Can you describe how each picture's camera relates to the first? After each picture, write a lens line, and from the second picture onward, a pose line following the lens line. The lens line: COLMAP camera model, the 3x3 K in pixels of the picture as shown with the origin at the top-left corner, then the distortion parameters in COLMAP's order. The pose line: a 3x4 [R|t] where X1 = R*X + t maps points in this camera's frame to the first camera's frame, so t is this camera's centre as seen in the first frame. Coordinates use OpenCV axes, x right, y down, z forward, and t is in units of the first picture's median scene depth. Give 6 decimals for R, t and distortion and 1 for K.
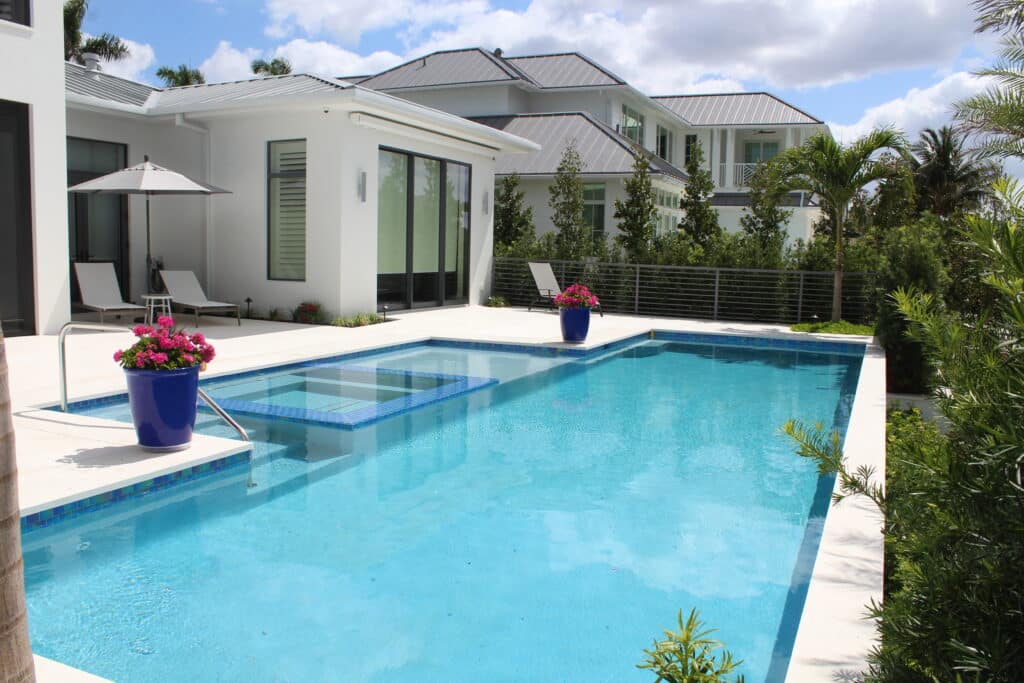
lens RADIAL K [[856.0, 0, 512.0], [0, 856.0, 341.5], [0, 0, 1]] dist [-0.163532, 0.202928]
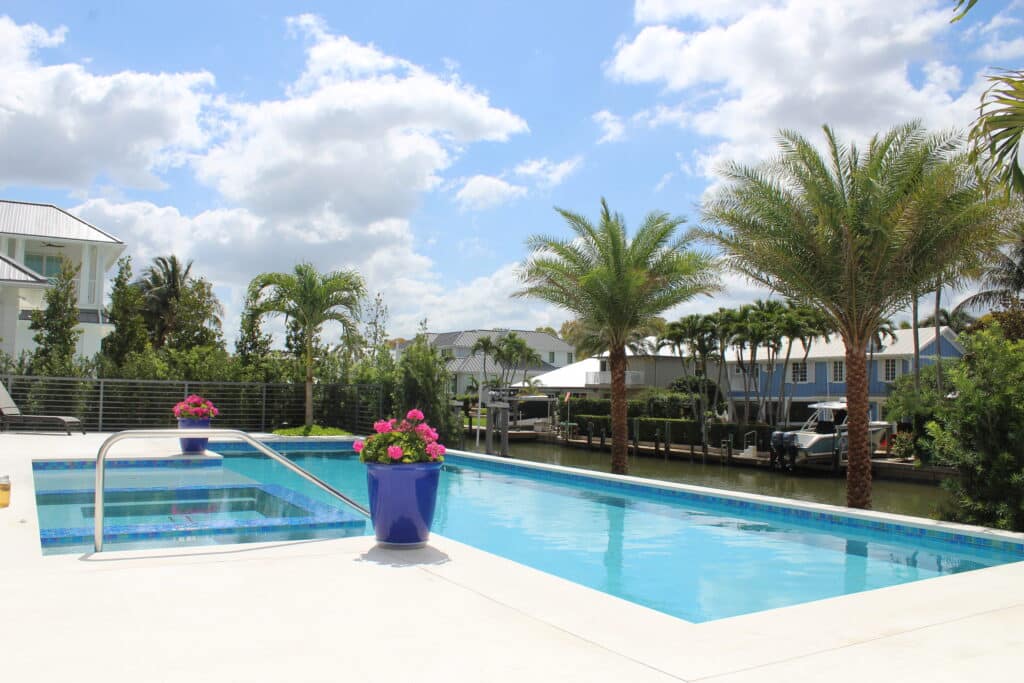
lens RADIAL K [[856.0, 0, 512.0], [0, 856.0, 341.5], [0, 0, 1]] dist [-0.163532, 0.202928]
pose [[0.576053, 0.031534, 0.816804, -0.350582], [0.085180, 0.991500, -0.098351, -0.000668], [-0.812962, 0.126231, 0.568470, 0.086659]]
